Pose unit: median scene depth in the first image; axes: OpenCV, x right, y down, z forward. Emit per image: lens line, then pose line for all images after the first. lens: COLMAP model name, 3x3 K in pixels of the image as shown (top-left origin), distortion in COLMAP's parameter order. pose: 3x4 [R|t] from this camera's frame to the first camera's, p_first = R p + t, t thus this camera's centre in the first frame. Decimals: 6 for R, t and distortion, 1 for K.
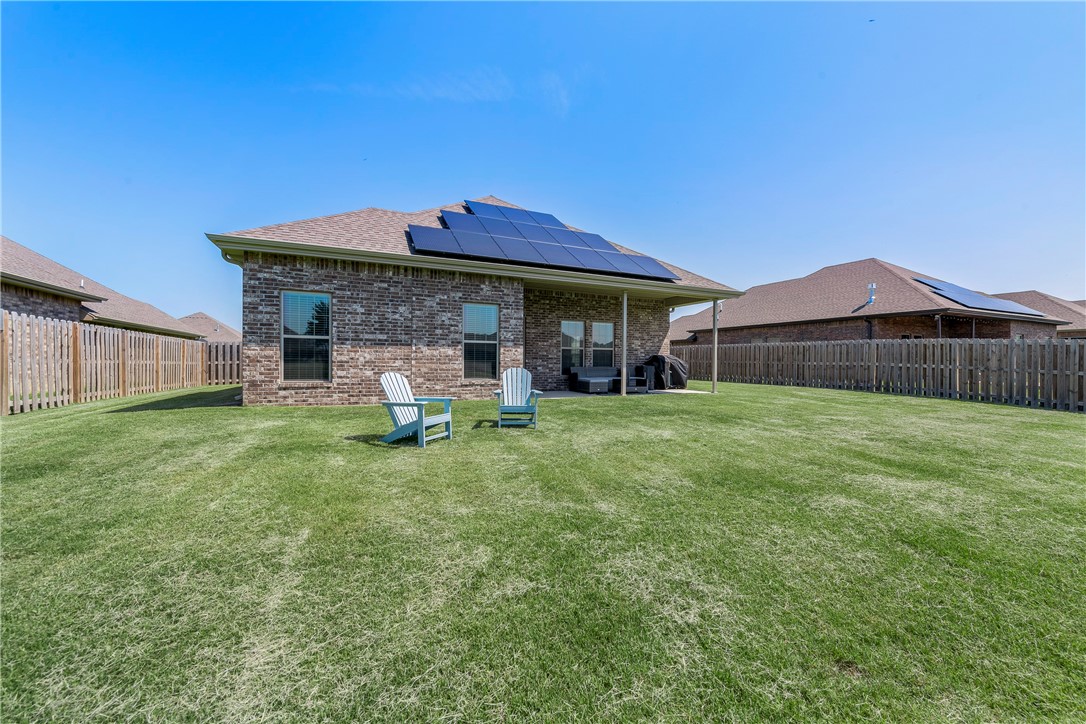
lens RADIAL K [[448.2, 0, 541.4], [0, 448.2, 363.4], [0, 0, 1]] dist [-0.002886, 0.000069]
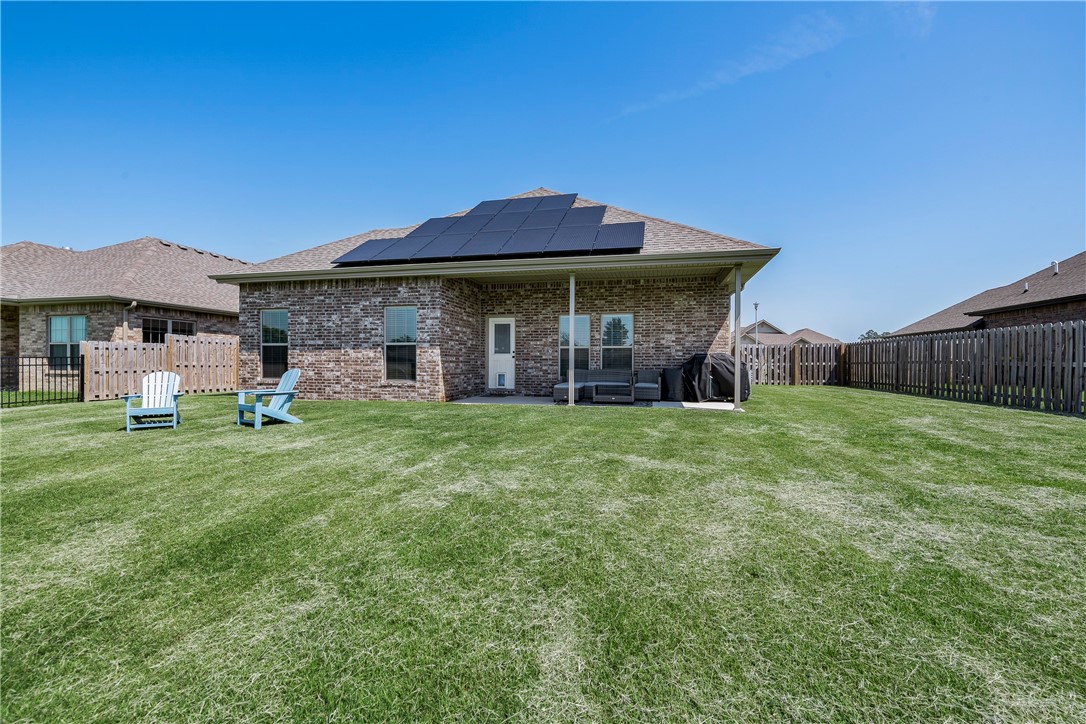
lens RADIAL K [[452.5, 0, 536.9], [0, 452.5, 367.1], [0, 0, 1]] dist [0.005939, -0.002918]
pose [[0.778794, 0.000742, -0.627279, 0.765920], [-0.000062, 0.999999, 0.001105, 0.003625], [0.627279, -0.000822, 0.778794, 0.406274]]
